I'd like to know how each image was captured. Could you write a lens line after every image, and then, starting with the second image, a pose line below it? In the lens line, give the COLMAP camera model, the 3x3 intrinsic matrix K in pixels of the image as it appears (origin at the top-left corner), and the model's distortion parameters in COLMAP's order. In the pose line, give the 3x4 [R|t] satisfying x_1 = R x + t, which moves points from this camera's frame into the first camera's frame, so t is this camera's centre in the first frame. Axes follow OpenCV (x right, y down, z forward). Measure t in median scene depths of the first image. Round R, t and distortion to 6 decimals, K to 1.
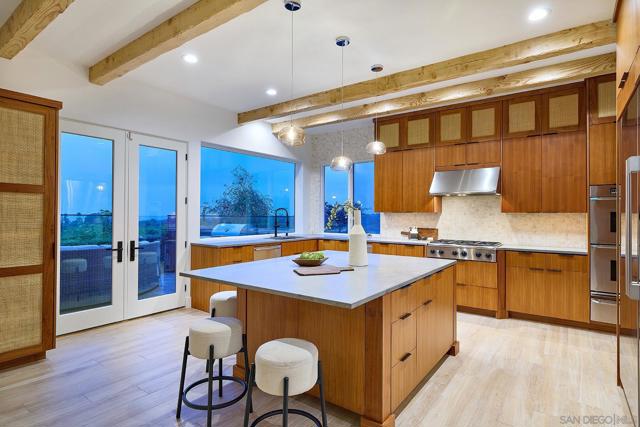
lens RADIAL K [[344.1, 0, 320.0], [0, 344.1, 213.5], [0, 0, 1]] dist [-0.001438, 0.000083]
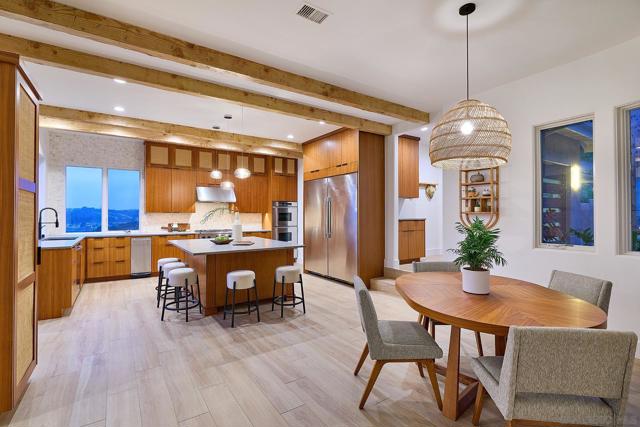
lens RADIAL K [[299.9, 0, 320.0], [0, 299.9, 213.5], [0, 0, 1]] dist [-0.000076, 0.000000]
pose [[0.334157, -0.004763, 0.942505, -0.846405], [-0.000492, 0.999986, 0.005228, -0.007554], [-0.942517, -0.002210, 0.334150, 0.027001]]
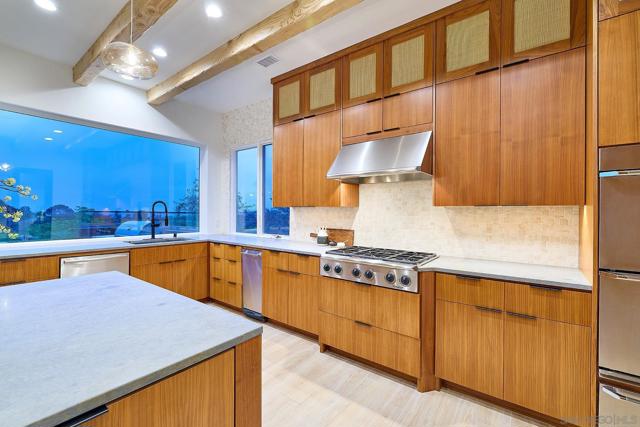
lens RADIAL K [[282.1, 0, 320.0], [0, 282.1, 213.5], [0, 0, 1]] dist [-0.000523, -0.000679]
pose [[0.999785, 0.002639, -0.020587, 0.342299], [-0.002472, 0.999964, 0.008136, 0.007265], [0.020608, -0.008083, 0.999755, 0.505991]]
